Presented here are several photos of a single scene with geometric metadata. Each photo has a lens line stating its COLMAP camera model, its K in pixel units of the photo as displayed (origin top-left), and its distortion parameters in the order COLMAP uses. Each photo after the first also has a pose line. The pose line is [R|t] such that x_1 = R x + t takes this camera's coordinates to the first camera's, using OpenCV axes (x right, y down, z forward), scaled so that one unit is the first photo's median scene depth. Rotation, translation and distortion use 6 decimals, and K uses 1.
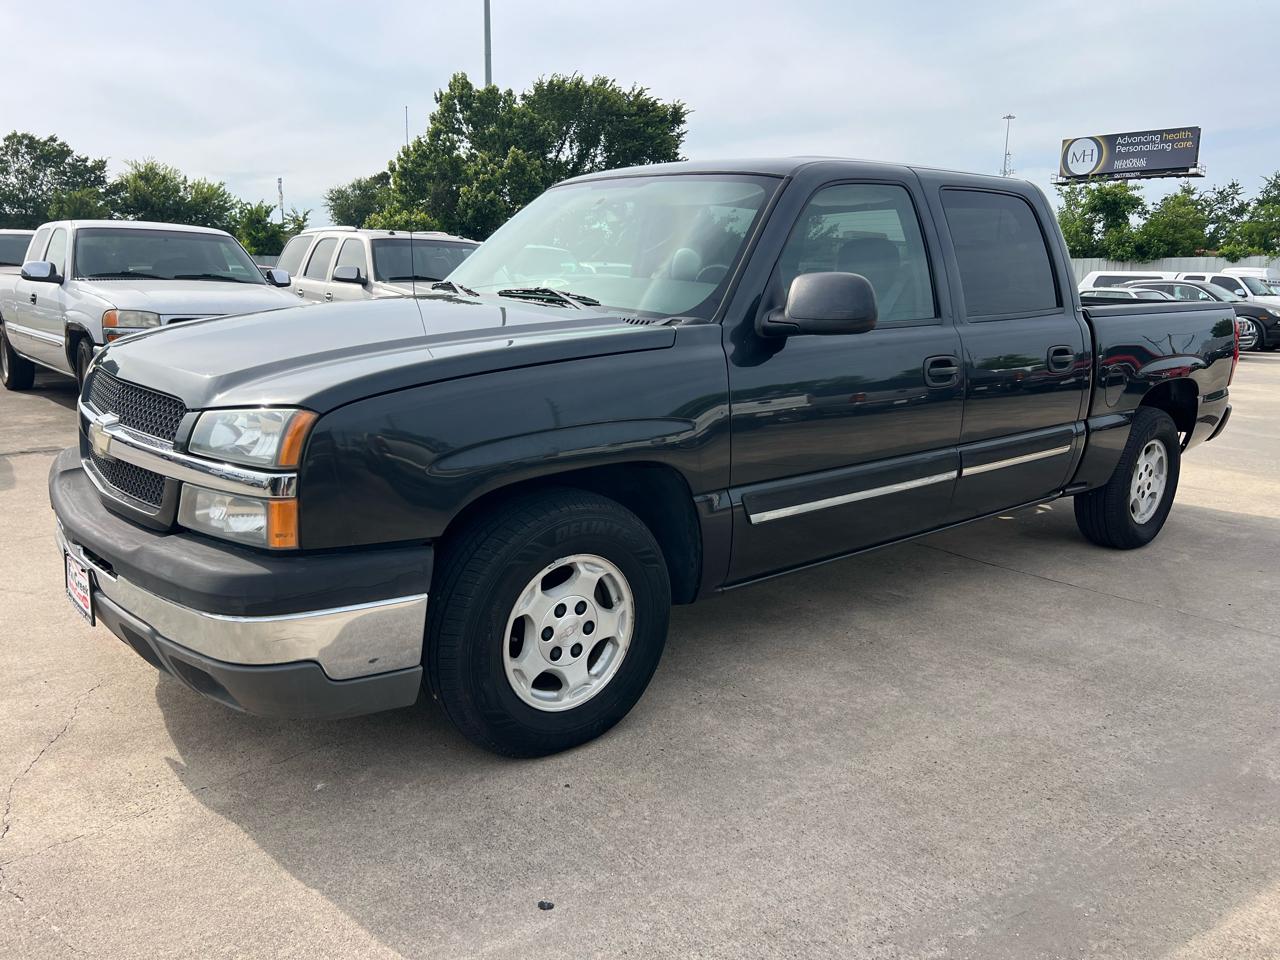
lens RADIAL K [[976.3, 0, 648.9], [0, 976.3, 479.0], [0, 0, 1]] dist [0.045018, -0.056213]
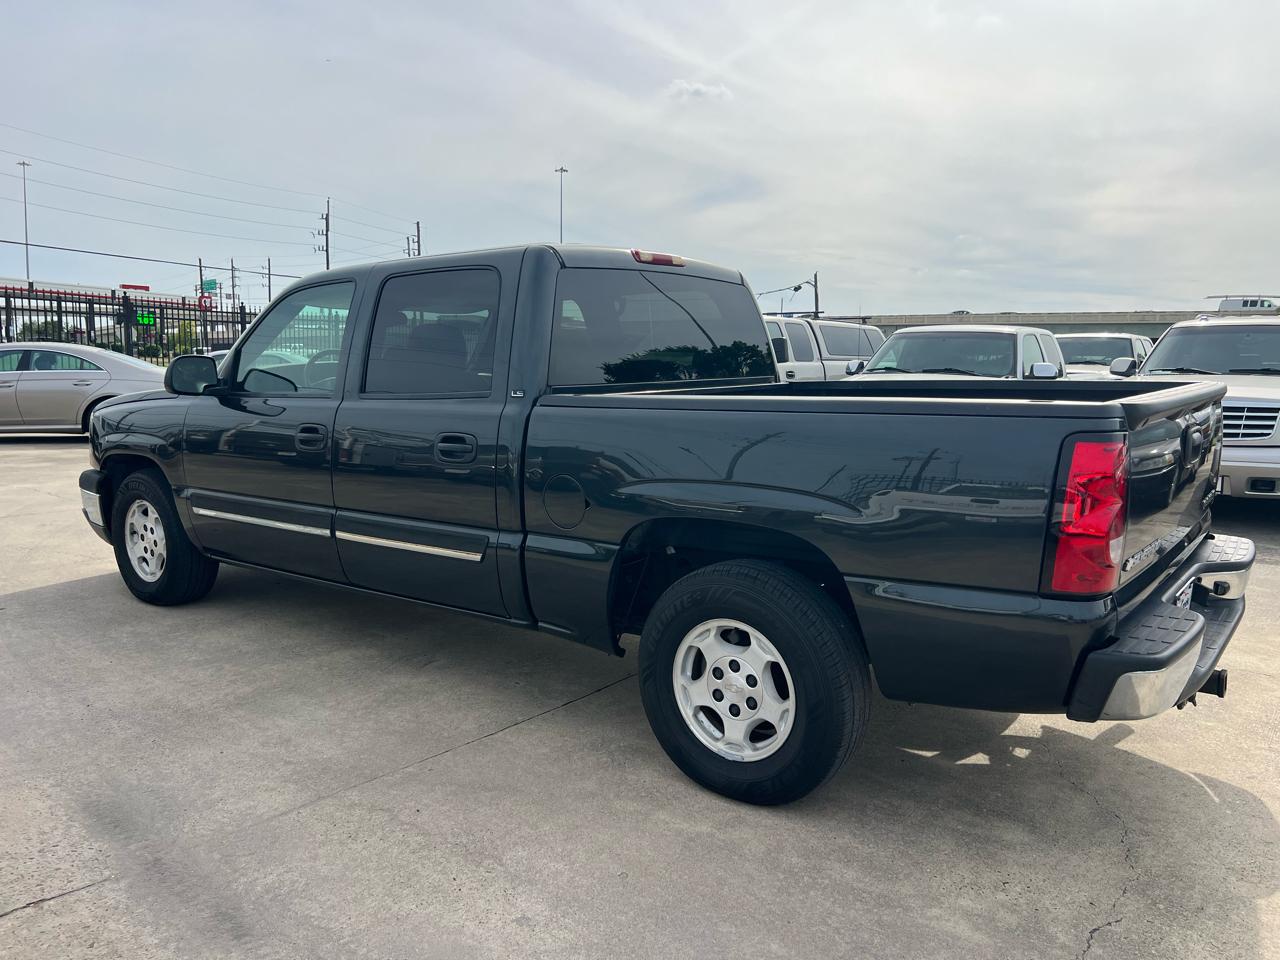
lens RADIAL K [[976.3, 0, 649.1], [0, 976.3, 476.2], [0, 0, 1]] dist [0.045018, -0.056213]
pose [[0.200843, 0.097846, -0.974725, 1.613766], [-0.199334, 0.978265, 0.057129, -0.224015], [0.959129, 0.182822, 0.215982, 1.214097]]
